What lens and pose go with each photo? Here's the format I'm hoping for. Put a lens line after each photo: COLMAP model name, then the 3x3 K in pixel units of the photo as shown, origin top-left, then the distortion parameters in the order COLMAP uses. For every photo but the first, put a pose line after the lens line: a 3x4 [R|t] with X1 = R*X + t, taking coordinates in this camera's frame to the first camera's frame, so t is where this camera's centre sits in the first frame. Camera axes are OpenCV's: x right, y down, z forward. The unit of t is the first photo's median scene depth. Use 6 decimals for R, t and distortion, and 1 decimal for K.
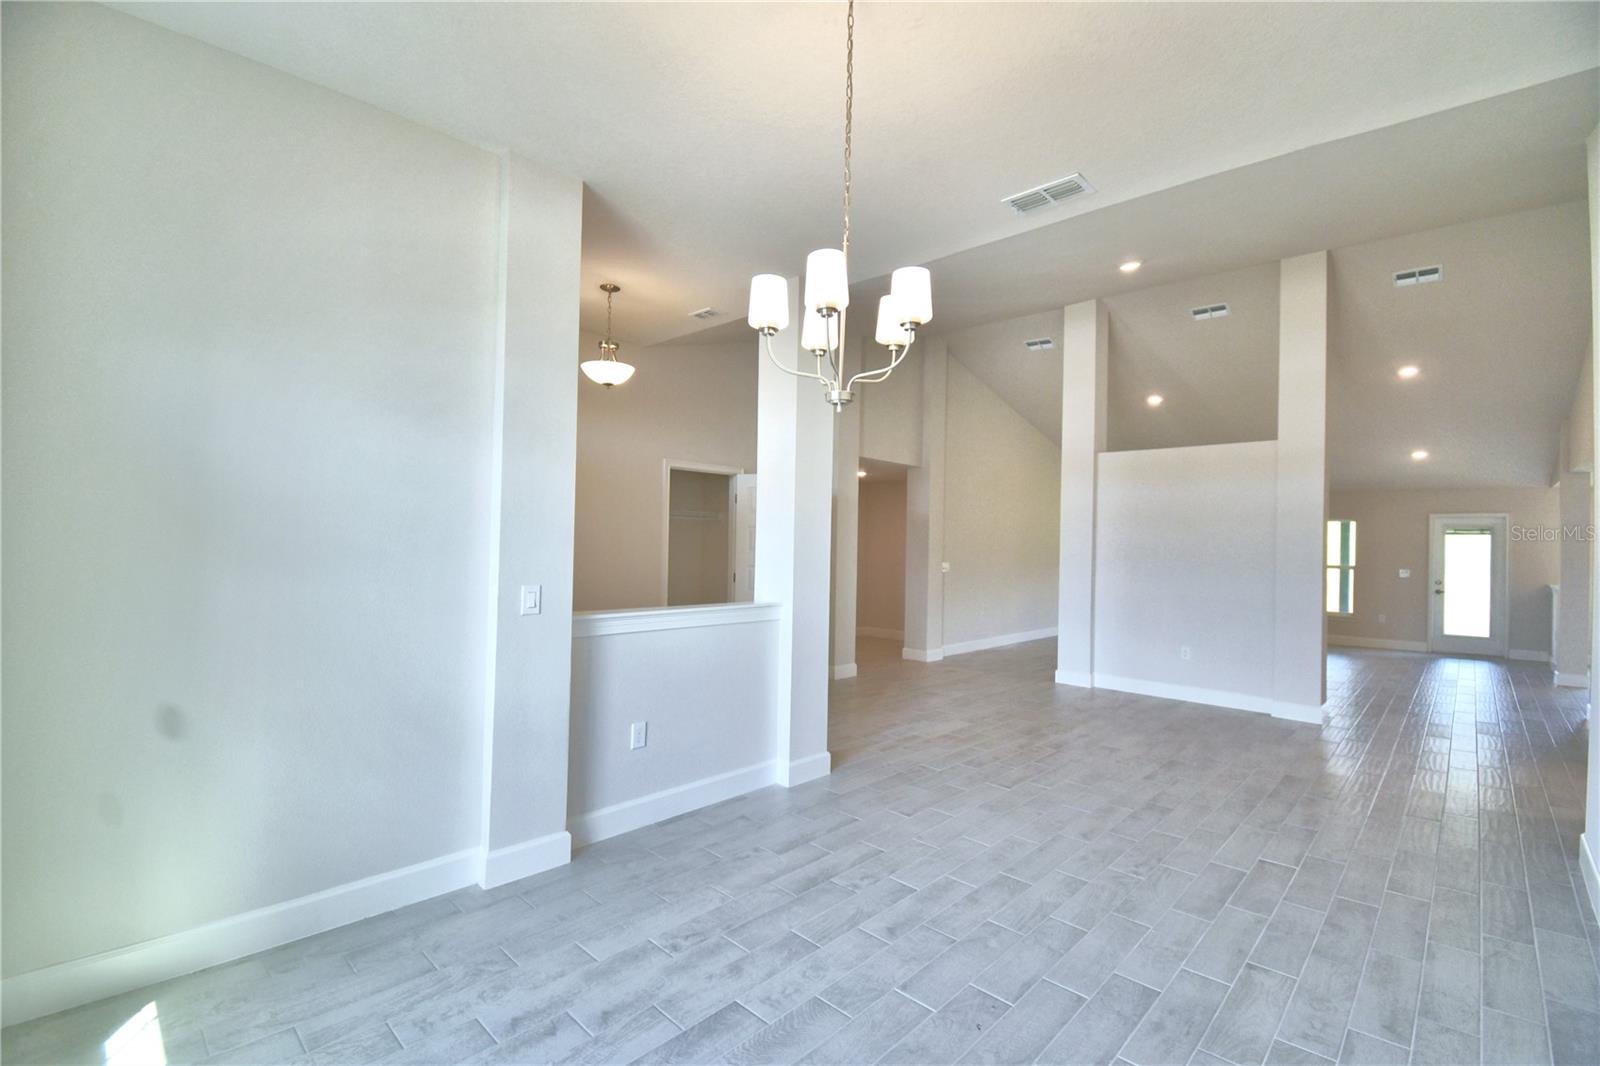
lens RADIAL K [[700.8, 0, 794.6], [0, 700.8, 532.2], [0, 0, 1]] dist [0.008048, -0.010290]
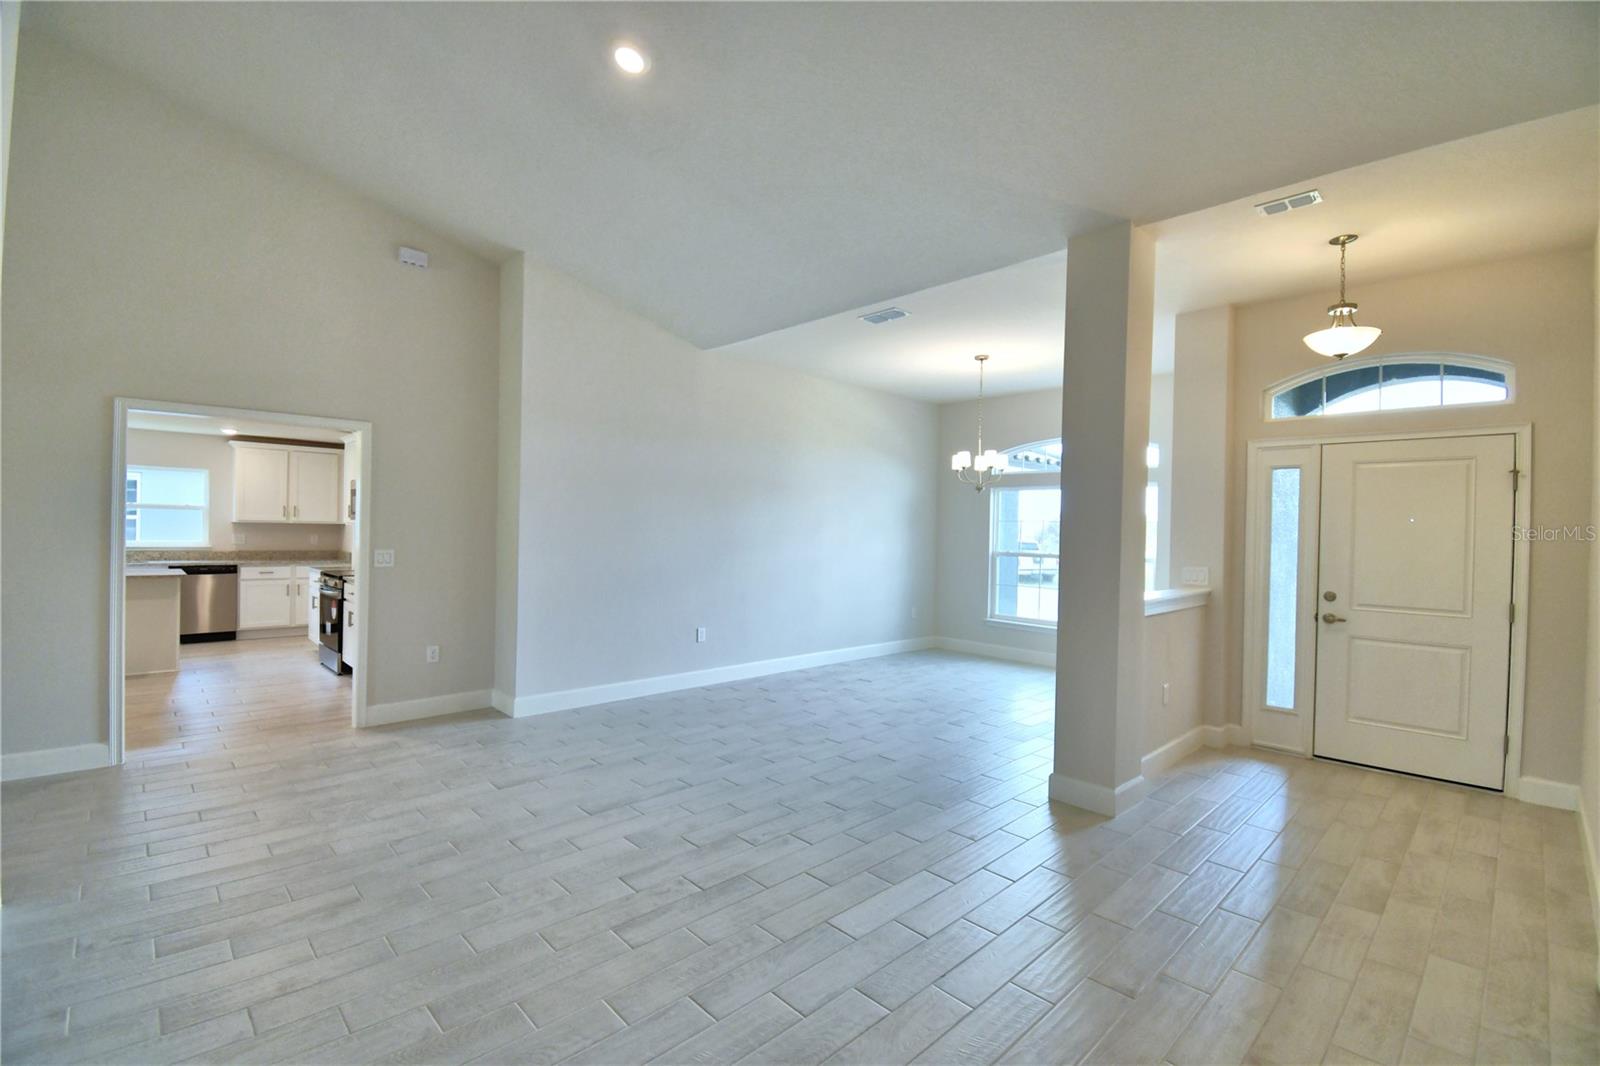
lens RADIAL K [[700.8, 0, 786.3], [0, 700.8, 532.2], [0, 0, 1]] dist [0.008048, -0.010290]
pose [[-0.997717, -0.043942, 0.051291, 0.434383], [-0.044462, 0.998970, -0.009035, 0.047624], [-0.050842, -0.011295, -0.998643, 2.365643]]
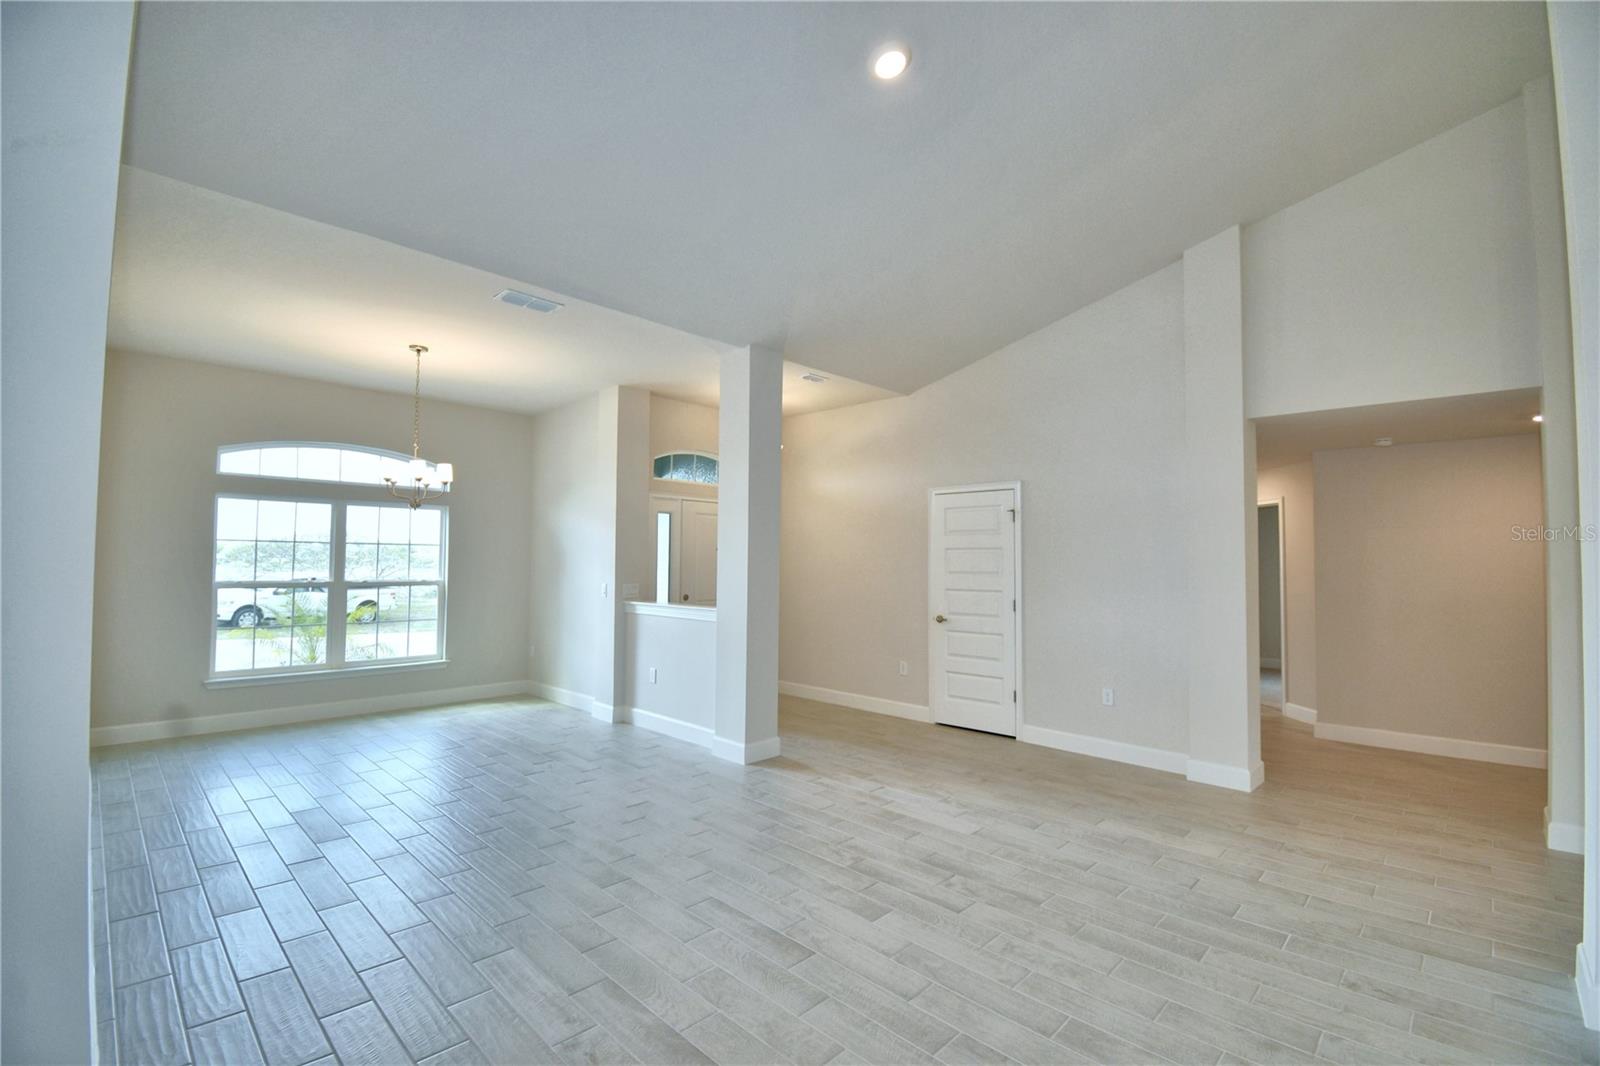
lens RADIAL K [[700.8, 0, 801.3], [0, 700.8, 536.7], [0, 0, 1]] dist [0.008048, -0.010290]
pose [[-0.002706, -0.057376, -0.998349, 1.511154], [0.001957, 0.998350, -0.057382, 0.050859], [0.999994, -0.002109, -0.002589, 1.373430]]
